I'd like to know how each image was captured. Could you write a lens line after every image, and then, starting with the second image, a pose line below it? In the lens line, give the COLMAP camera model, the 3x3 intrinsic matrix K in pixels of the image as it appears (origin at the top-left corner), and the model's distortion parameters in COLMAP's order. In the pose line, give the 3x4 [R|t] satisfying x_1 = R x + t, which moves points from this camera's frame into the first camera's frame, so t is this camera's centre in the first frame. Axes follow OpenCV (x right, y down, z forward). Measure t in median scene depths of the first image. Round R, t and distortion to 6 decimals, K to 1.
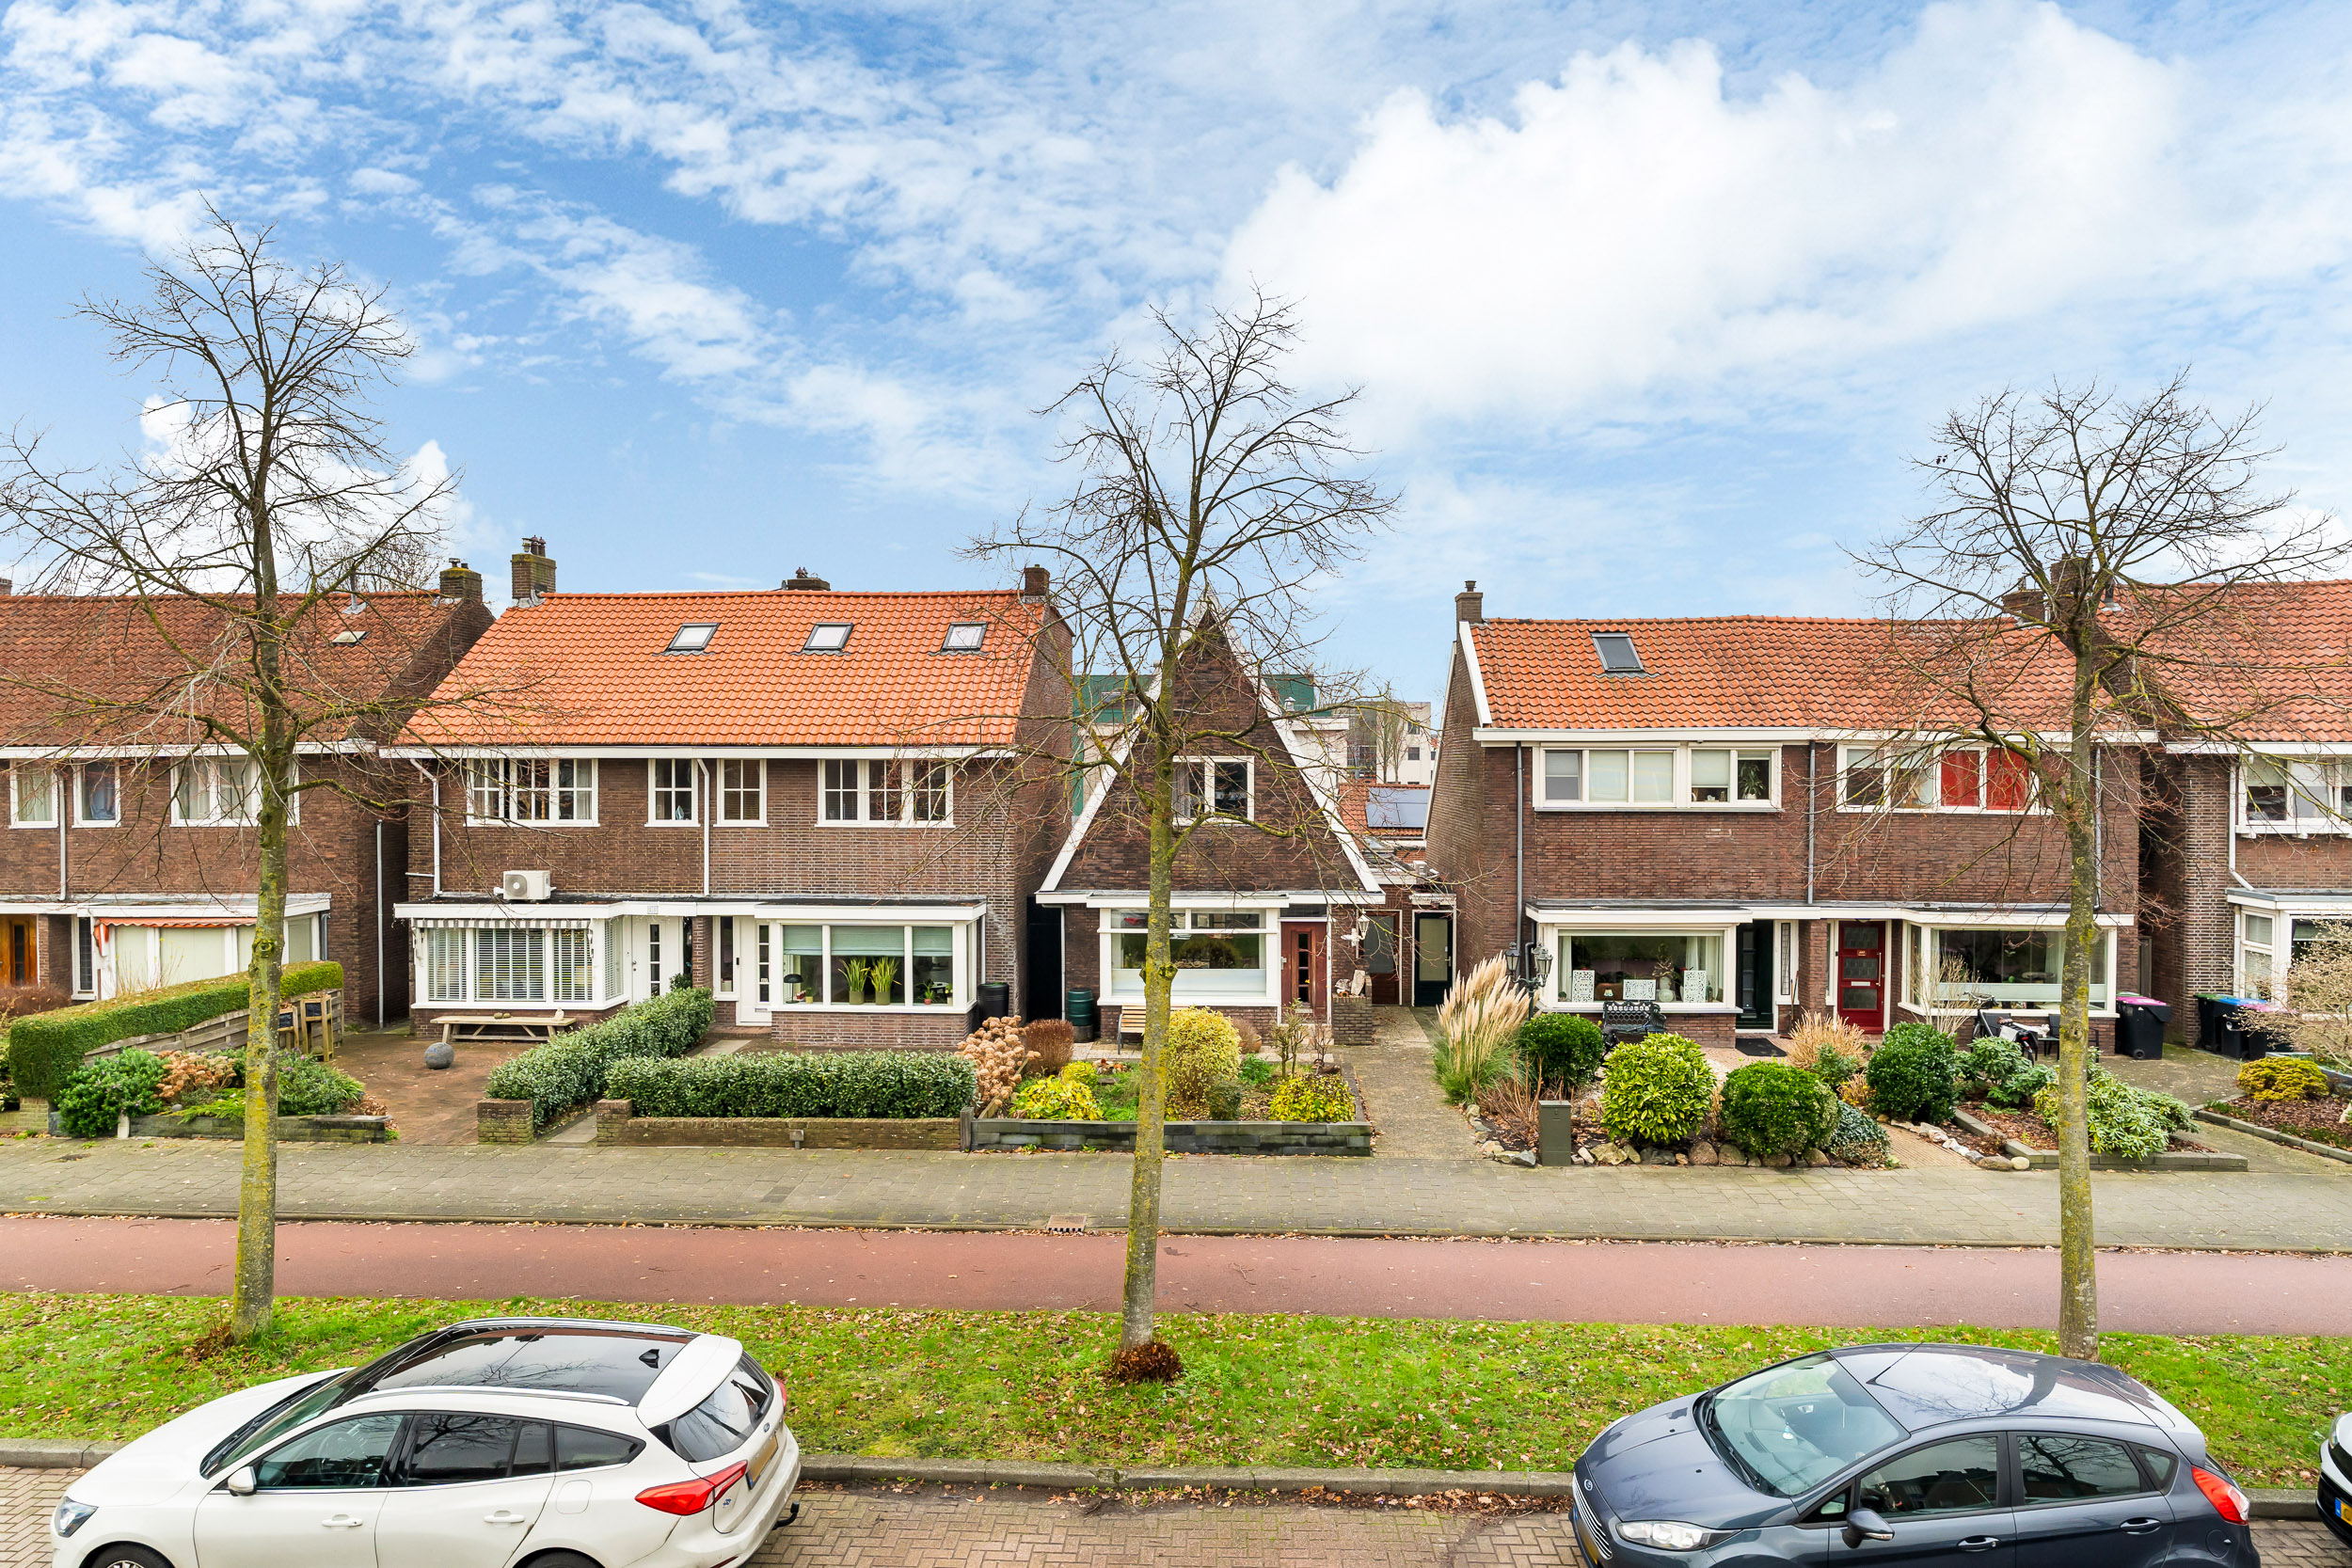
lens RADIAL K [[1339.6, 0, 1176.0], [0, 1339.6, 784.0], [0, 0, 1]] dist [0.004311, 0.000315]
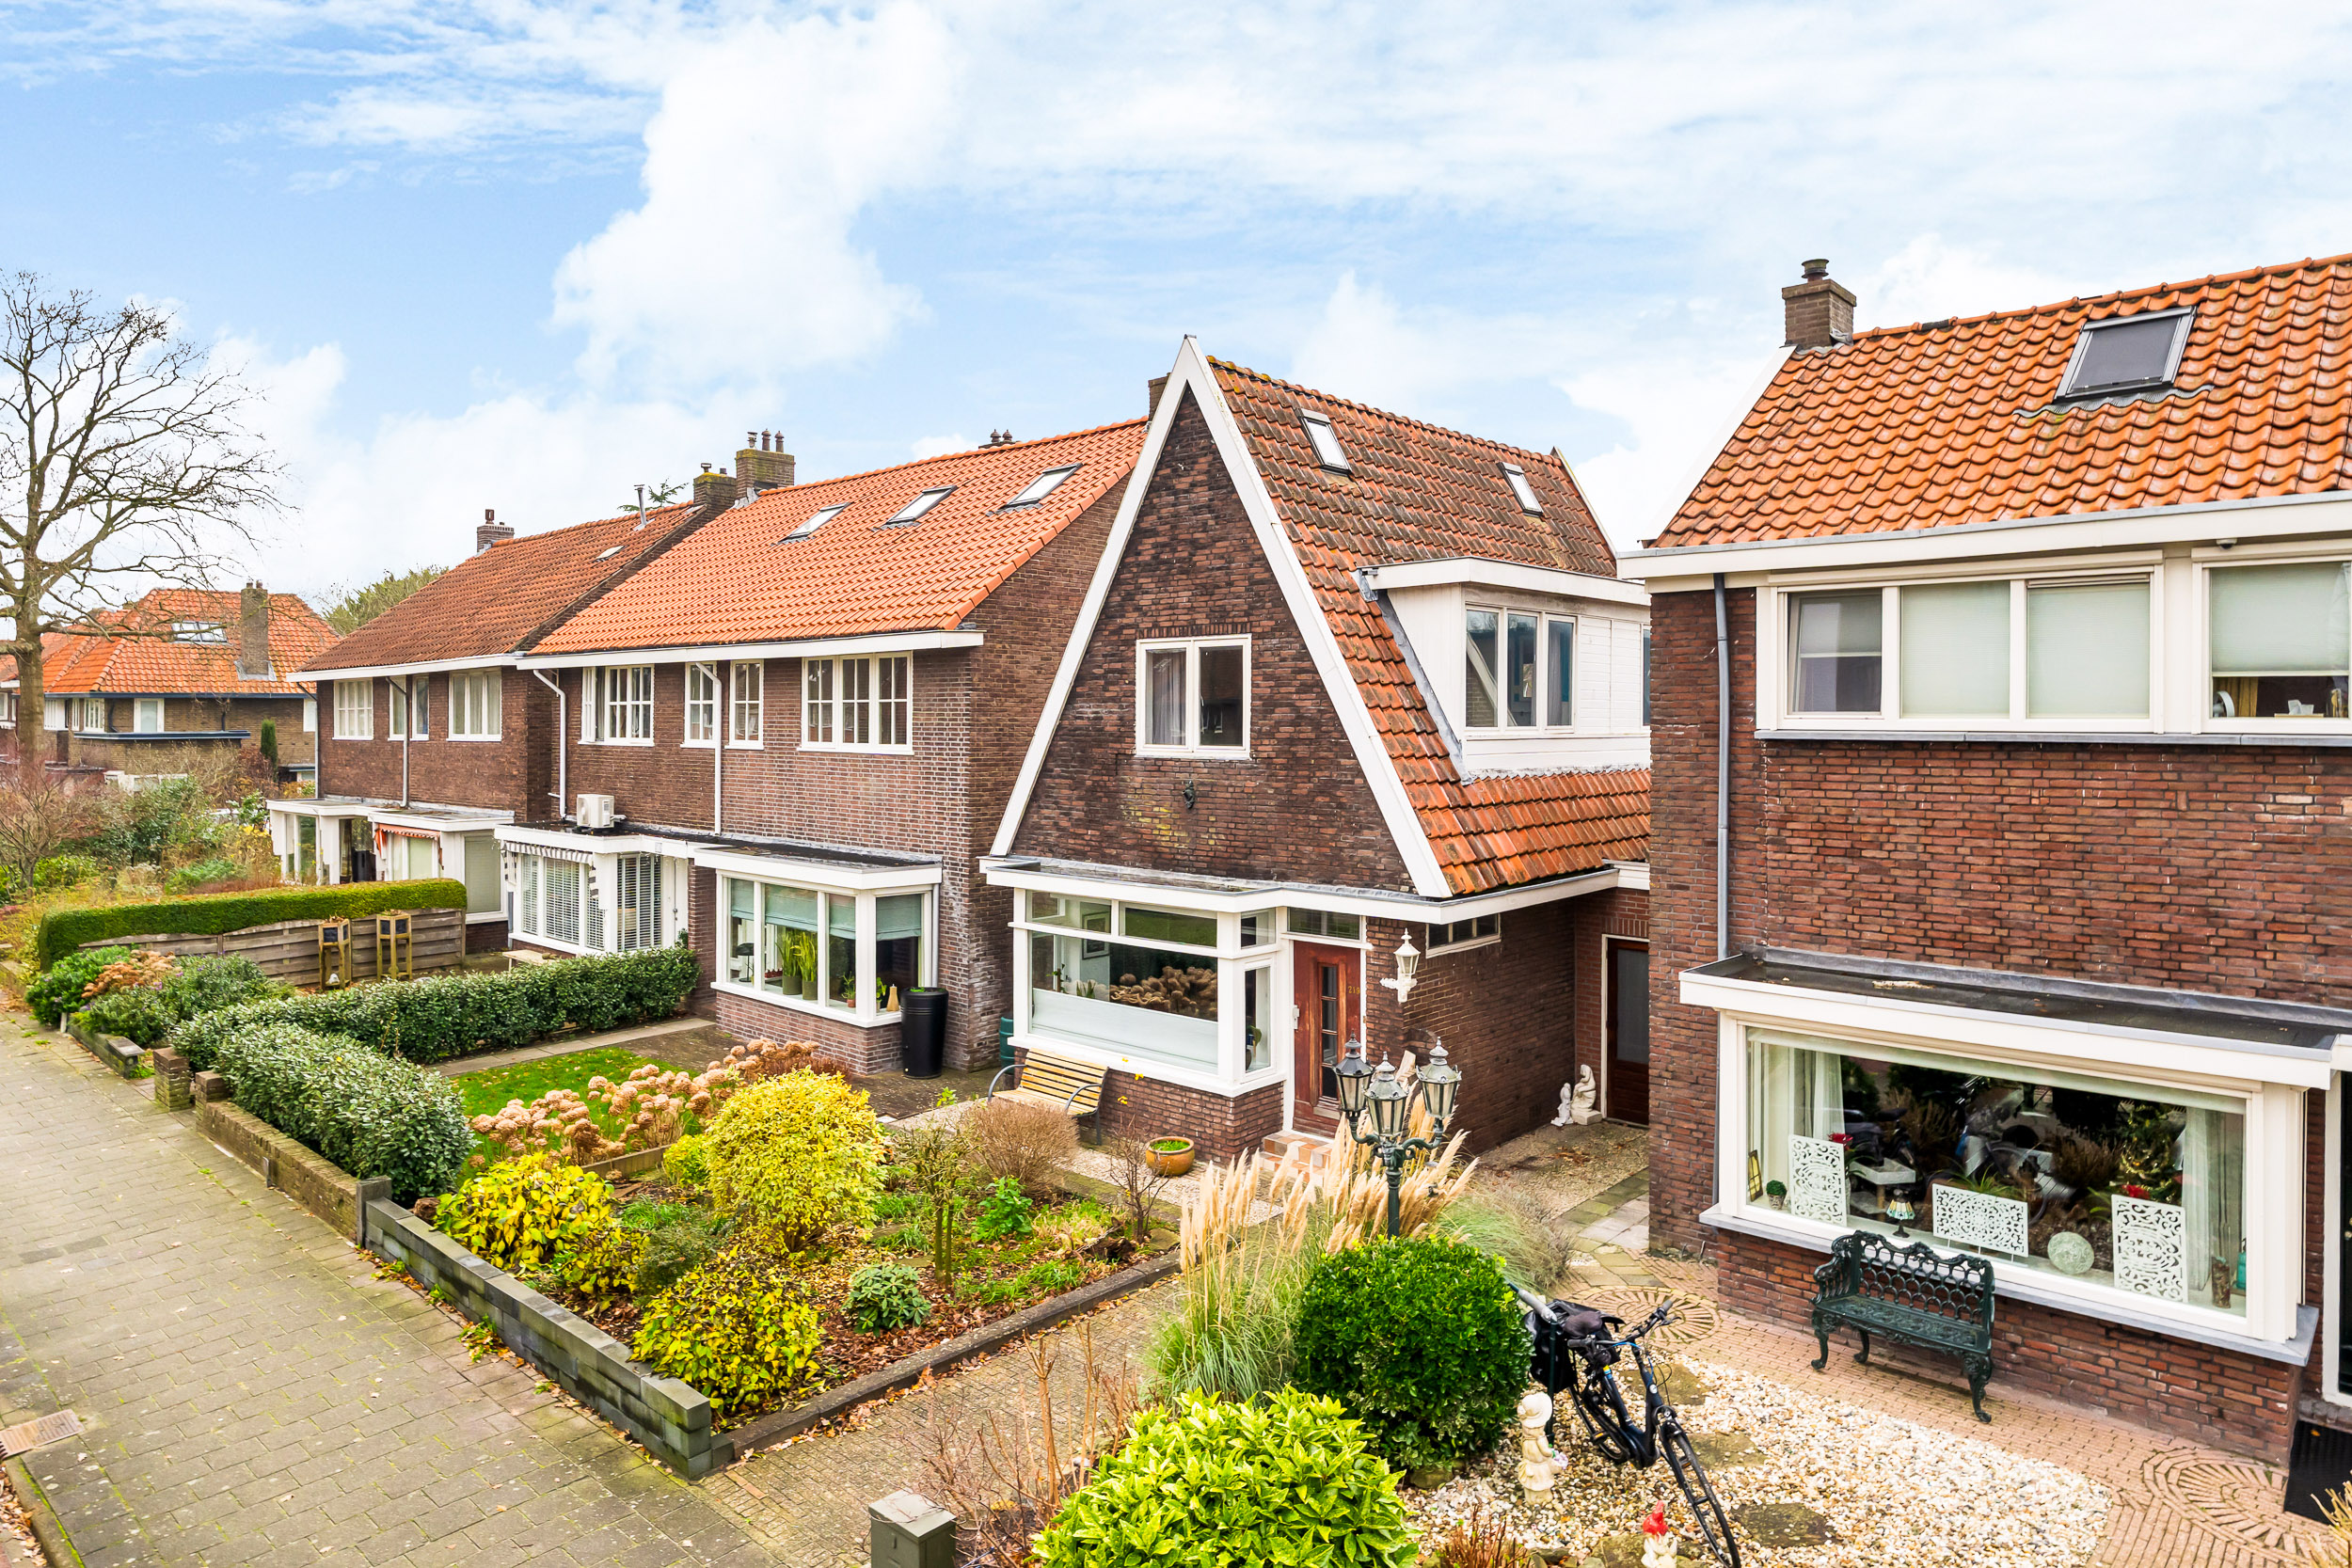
lens RADIAL K [[1412.2, 0, 1137.4], [0, 1412.2, 706.7], [0, 0, 1]] dist [-0.010236, 0.001198]
pose [[0.756678, -0.004757, -0.653770, 0.408214], [-0.004161, 0.999918, -0.012091, 0.016222], [0.653775, 0.011869, 0.756596, 0.531615]]
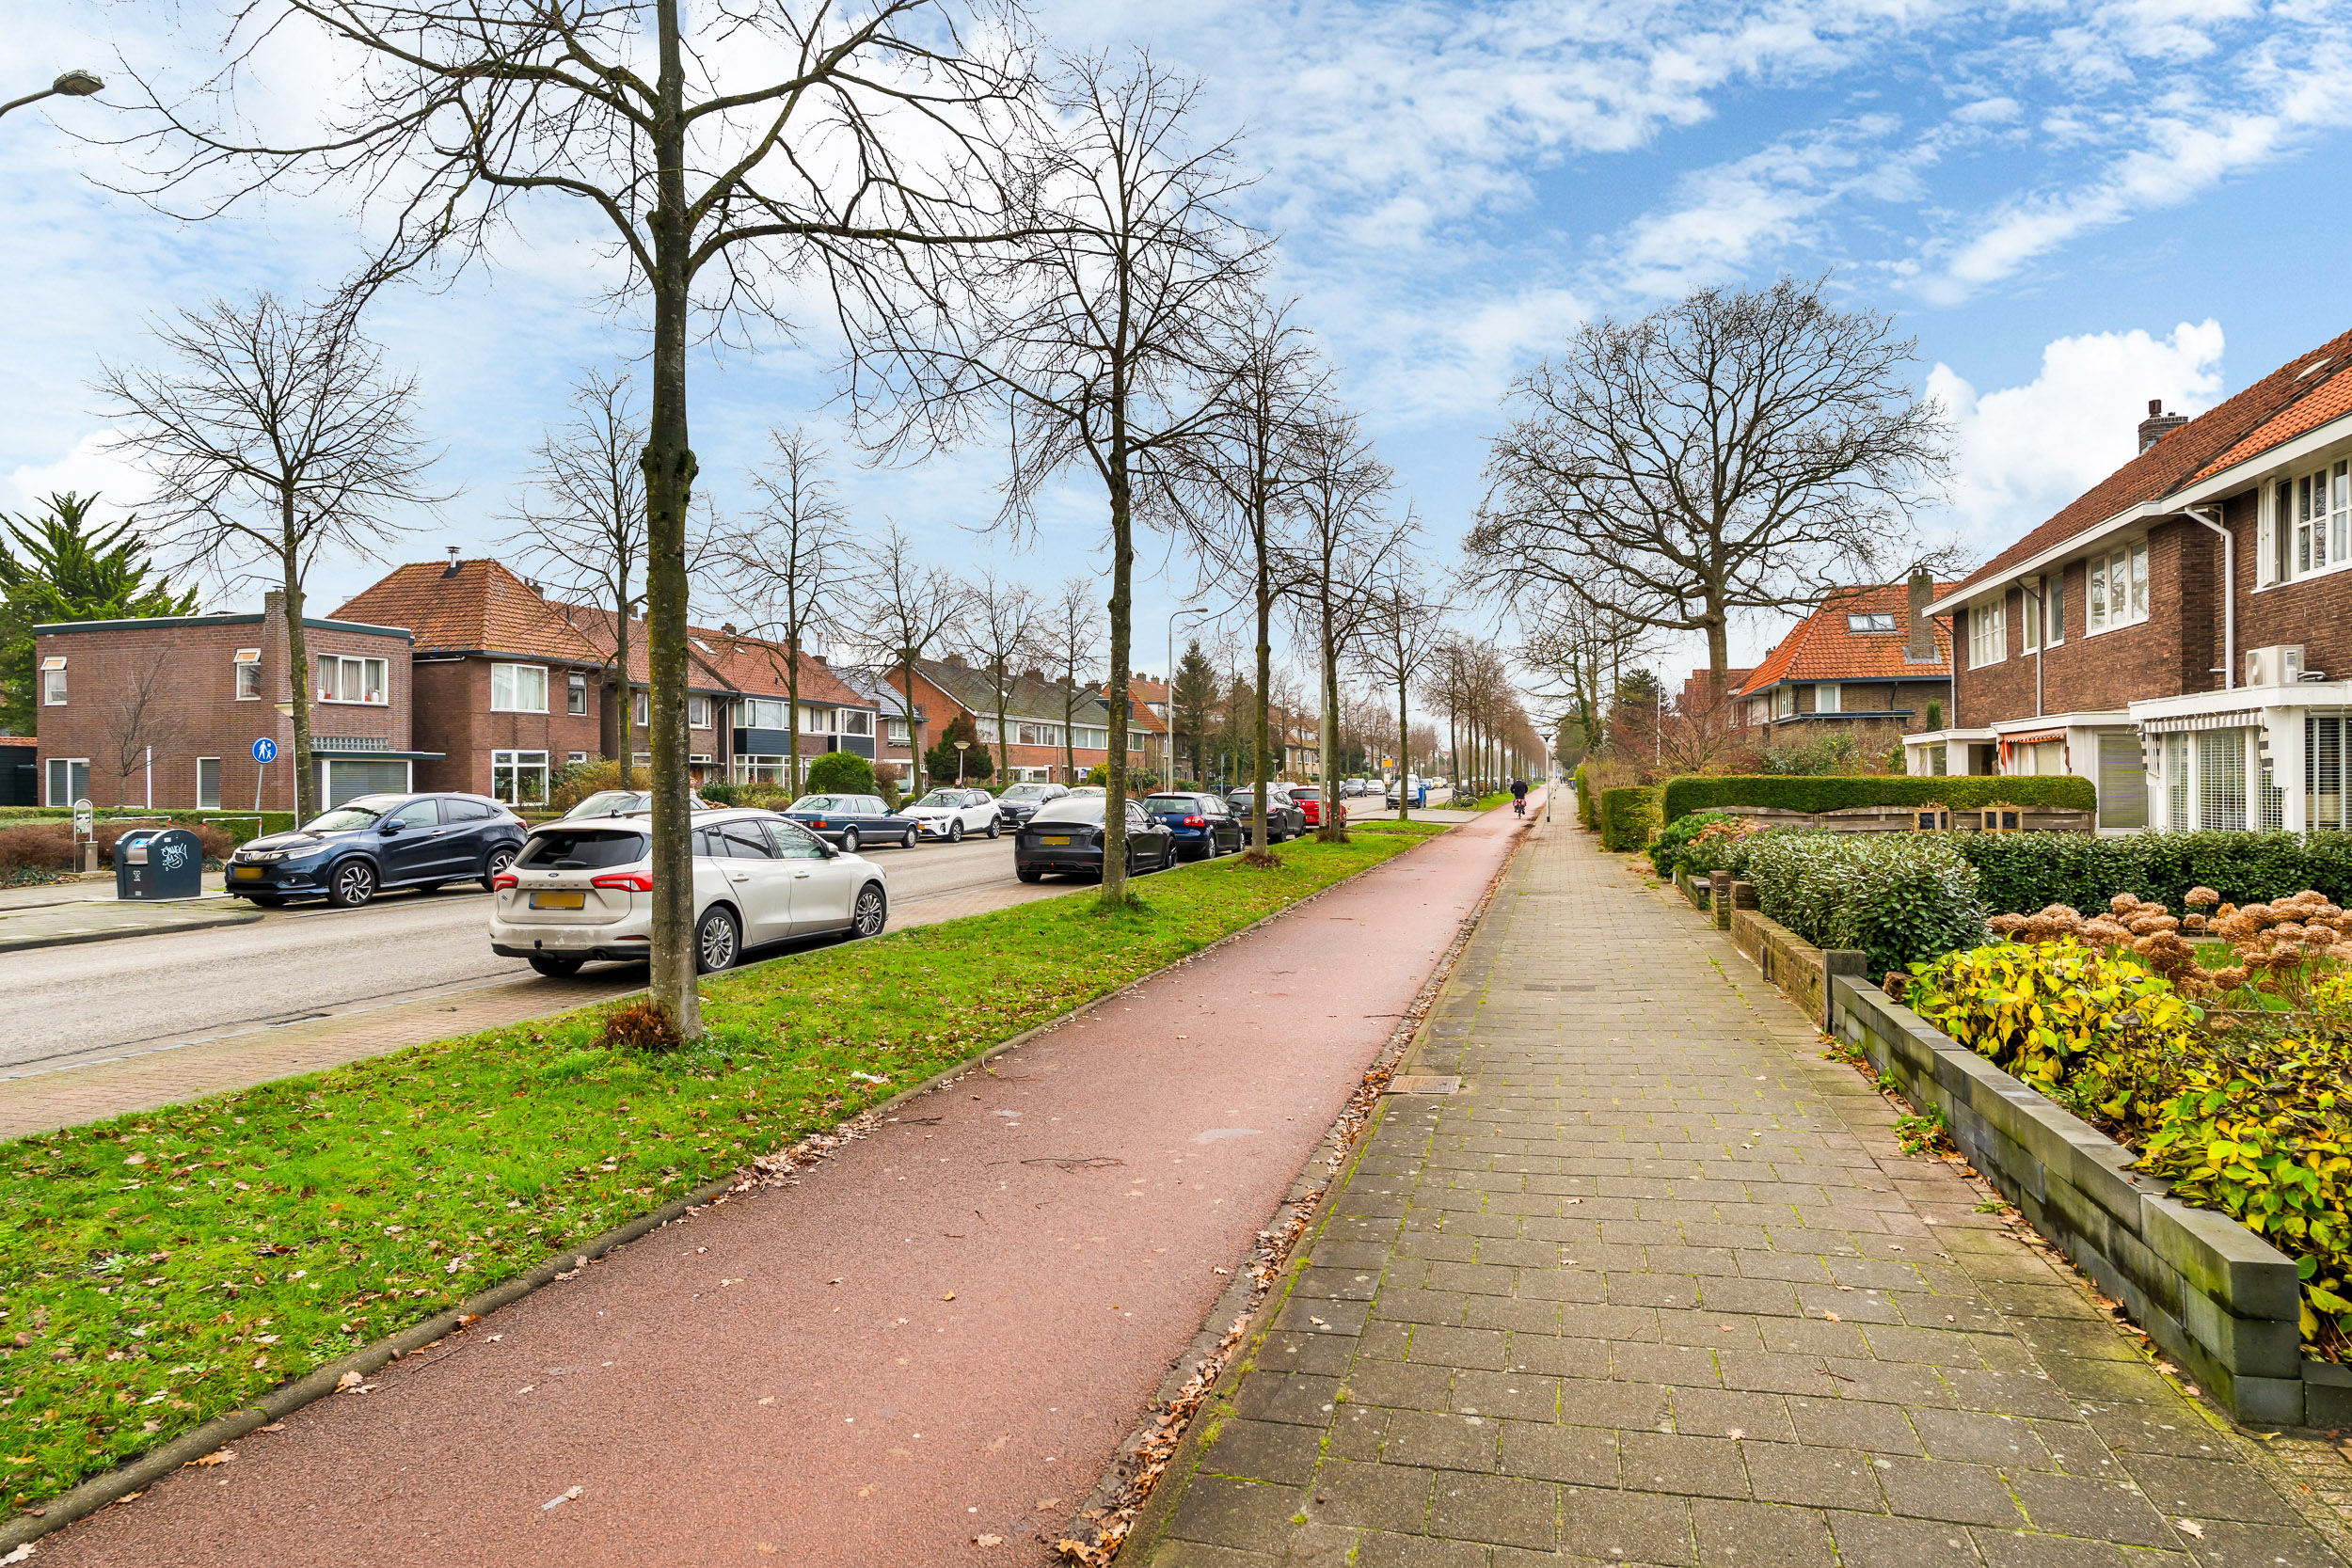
lens RADIAL K [[1342.3, 0, 1191.9], [0, 1342.3, 746.5], [0, 0, 1]] dist [-0.012938, 0.014042]
pose [[-0.222964, -0.011599, -0.974758, 0.276945], [-0.006815, 0.999923, -0.010340, 0.122266], [0.974803, 0.004337, -0.223026, 0.636013]]
